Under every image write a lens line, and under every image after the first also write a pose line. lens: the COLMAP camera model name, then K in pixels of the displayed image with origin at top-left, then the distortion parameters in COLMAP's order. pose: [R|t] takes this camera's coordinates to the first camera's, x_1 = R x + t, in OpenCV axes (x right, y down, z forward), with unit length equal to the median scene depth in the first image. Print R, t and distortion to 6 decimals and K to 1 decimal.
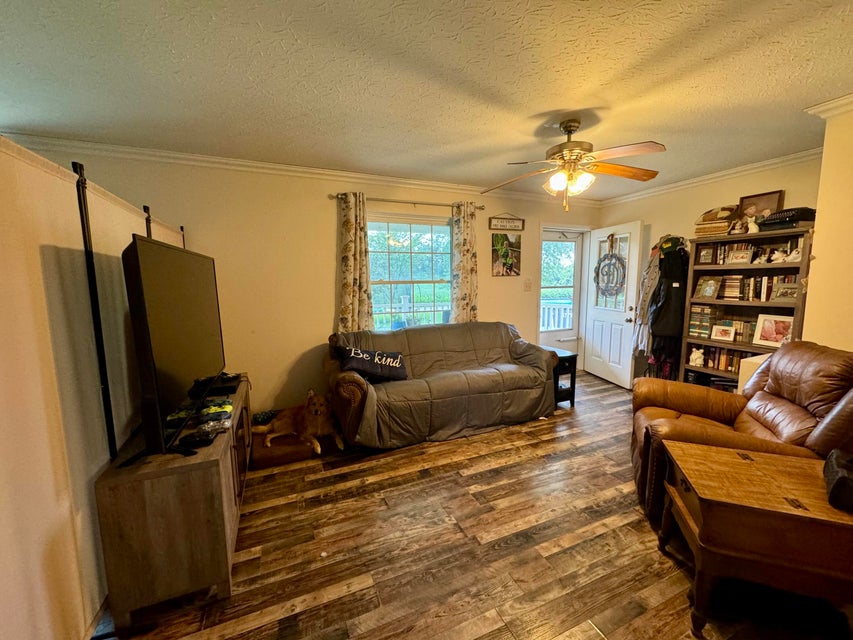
lens RADIAL K [[341.7, 0, 427.6], [0, 341.7, 321.3], [0, 0, 1]] dist [-0.001871, -0.000016]
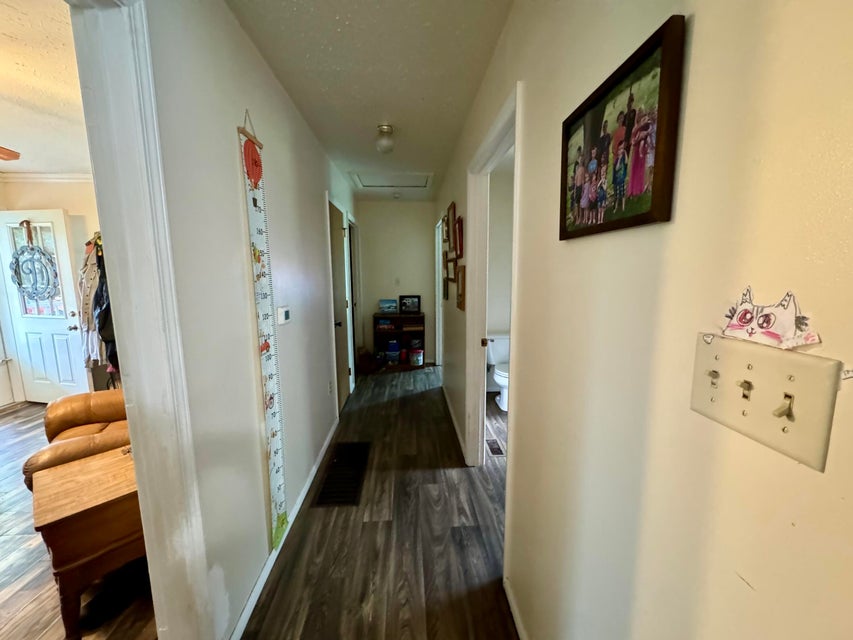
lens RADIAL K [[341.7, 0, 427.3], [0, 341.7, 320.1], [0, 0, 1]] dist [-0.001871, -0.000016]
pose [[0.350774, -0.124287, 0.928176, 0.121176], [0.112210, 0.989591, 0.090104, -0.000437], [-0.929713, 0.072544, 0.361069, -0.110519]]
